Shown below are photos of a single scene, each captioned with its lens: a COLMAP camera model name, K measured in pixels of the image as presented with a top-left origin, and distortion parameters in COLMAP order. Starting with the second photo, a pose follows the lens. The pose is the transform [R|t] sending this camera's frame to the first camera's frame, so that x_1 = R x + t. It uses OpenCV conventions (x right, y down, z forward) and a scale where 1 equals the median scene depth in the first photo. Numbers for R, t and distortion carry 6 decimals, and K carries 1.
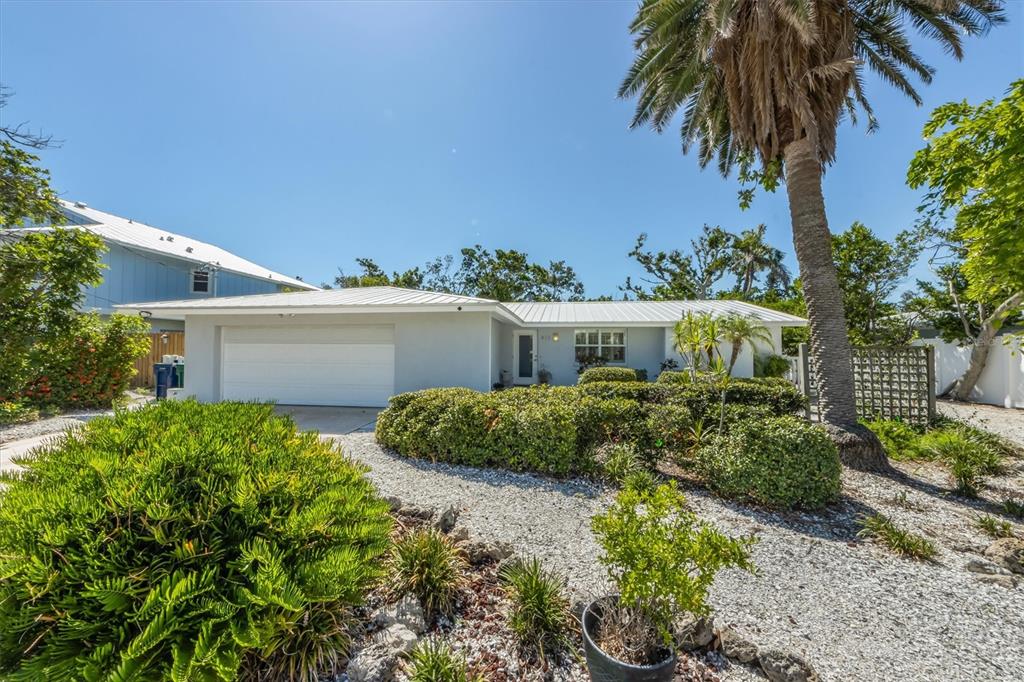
lens RADIAL K [[389.8, 0, 513.1], [0, 389.8, 339.5], [0, 0, 1]] dist [-0.002715, 0.000330]
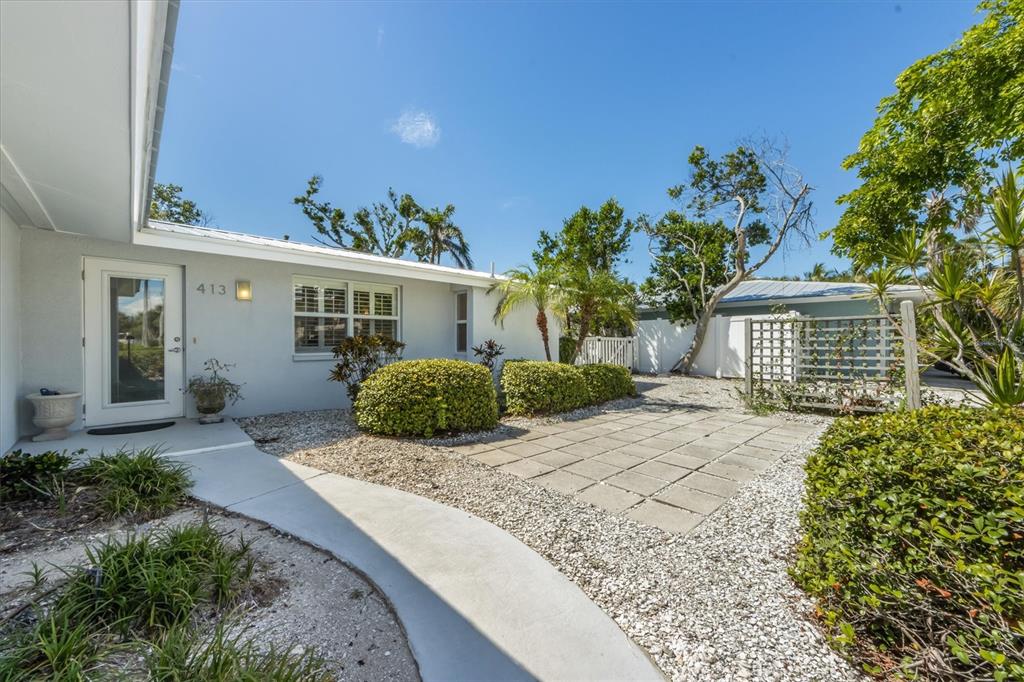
lens RADIAL K [[389.8, 0, 513.1], [0, 389.8, 336.5], [0, 0, 1]] dist [-0.002715, 0.000330]
pose [[0.617747, 0.001517, 0.786376, -0.030694], [-0.017038, 0.999789, 0.011456, 0.031640], [-0.786193, -0.020475, 0.617642, 0.539161]]
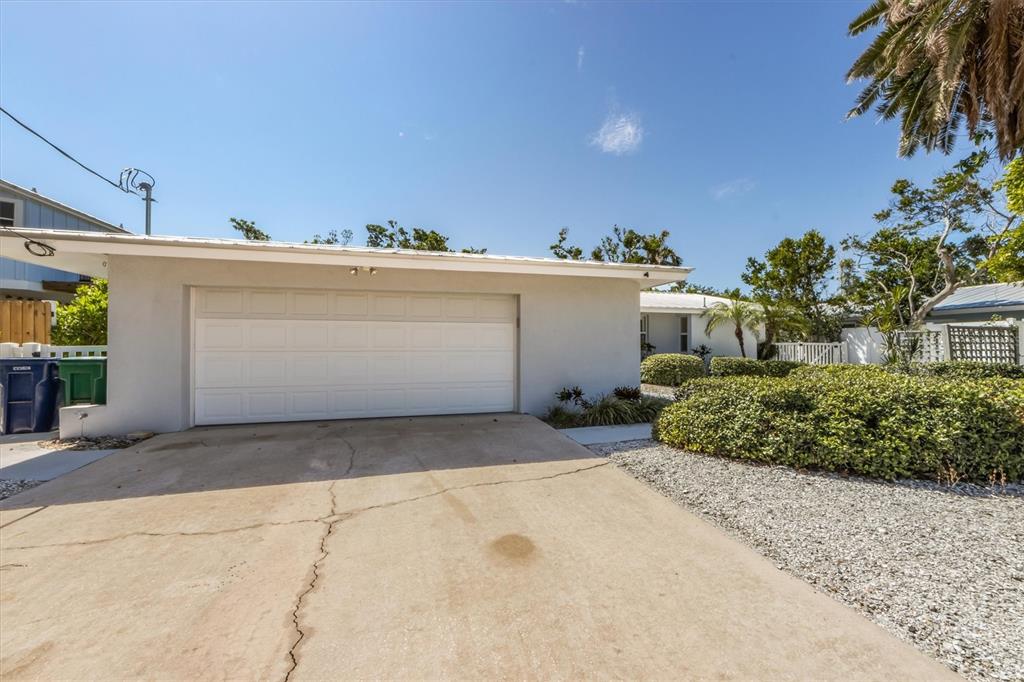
lens RADIAL K [[389.8, 0, 513.9], [0, 389.8, 331.5], [0, 0, 1]] dist [-0.002715, 0.000330]
pose [[0.923726, 0.007379, 0.382983, -0.386258], [-0.003670, 0.999939, -0.010414, 0.023544], [-0.383037, 0.008214, 0.923697, 0.232145]]
